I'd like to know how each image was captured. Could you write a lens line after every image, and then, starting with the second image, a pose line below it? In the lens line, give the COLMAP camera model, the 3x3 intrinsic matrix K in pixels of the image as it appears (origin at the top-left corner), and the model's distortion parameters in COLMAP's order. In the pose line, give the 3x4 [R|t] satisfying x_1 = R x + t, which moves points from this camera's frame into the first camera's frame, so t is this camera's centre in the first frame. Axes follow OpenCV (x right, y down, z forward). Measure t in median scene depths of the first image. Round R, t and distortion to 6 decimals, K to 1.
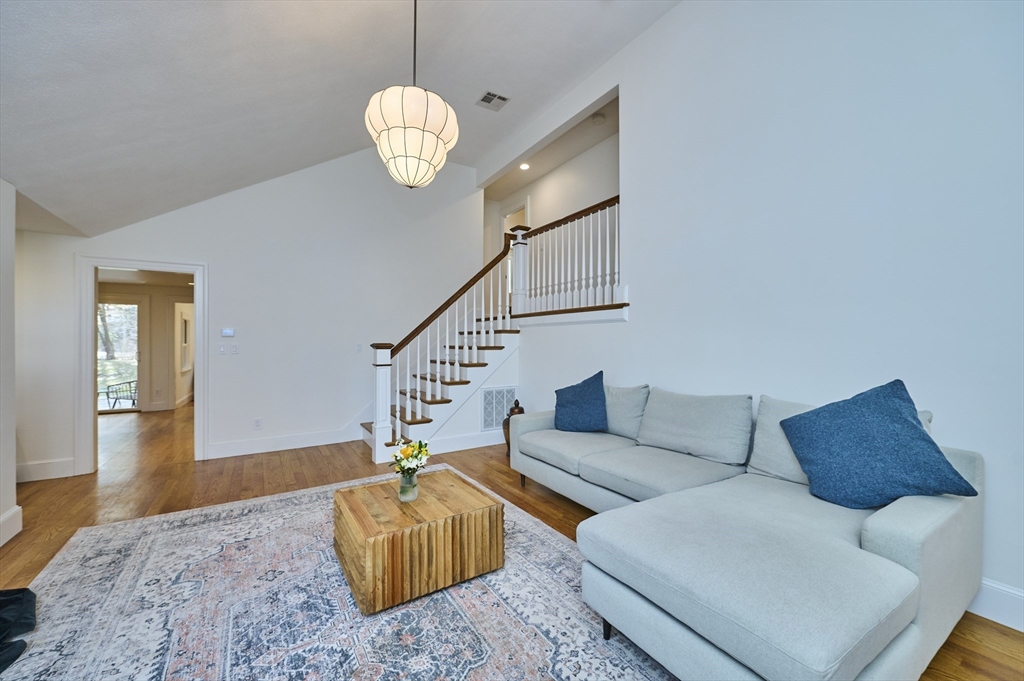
lens RADIAL K [[415.1, 0, 511.9], [0, 415.1, 341.2], [0, 0, 1]] dist [0.000392, 0.000041]
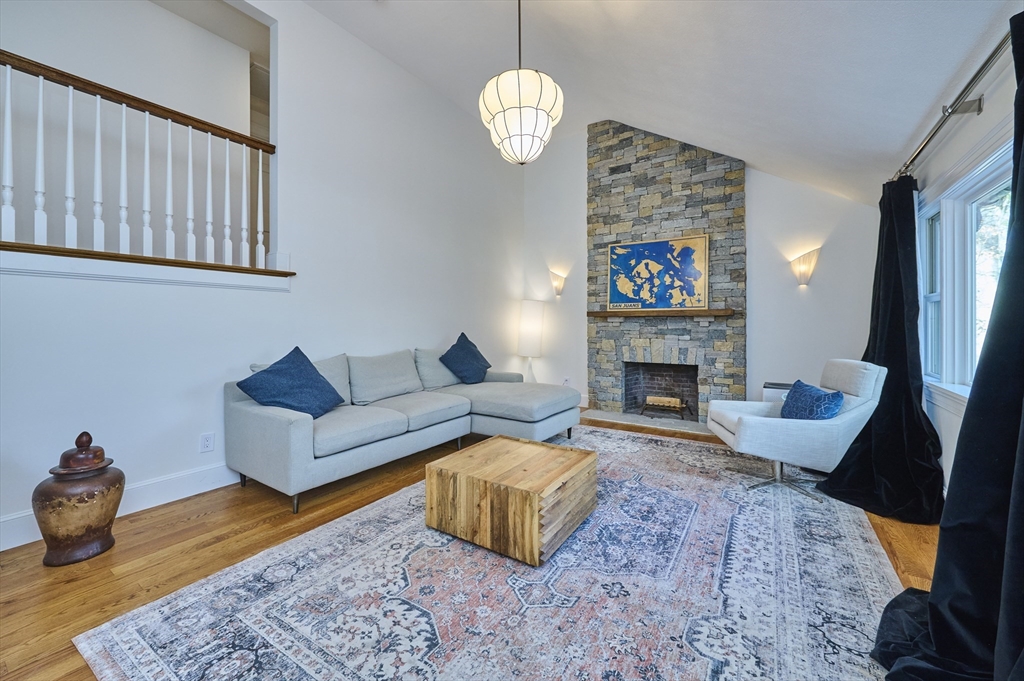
lens RADIAL K [[415.1, 0, 511.6], [0, 415.1, 329.6], [0, 0, 1]] dist [0.000392, 0.000041]
pose [[-0.433077, -0.004498, 0.901346, -1.175768], [0.003898, 0.999969, 0.006863, 0.046784], [-0.901348, 0.006485, -0.433046, 1.472632]]
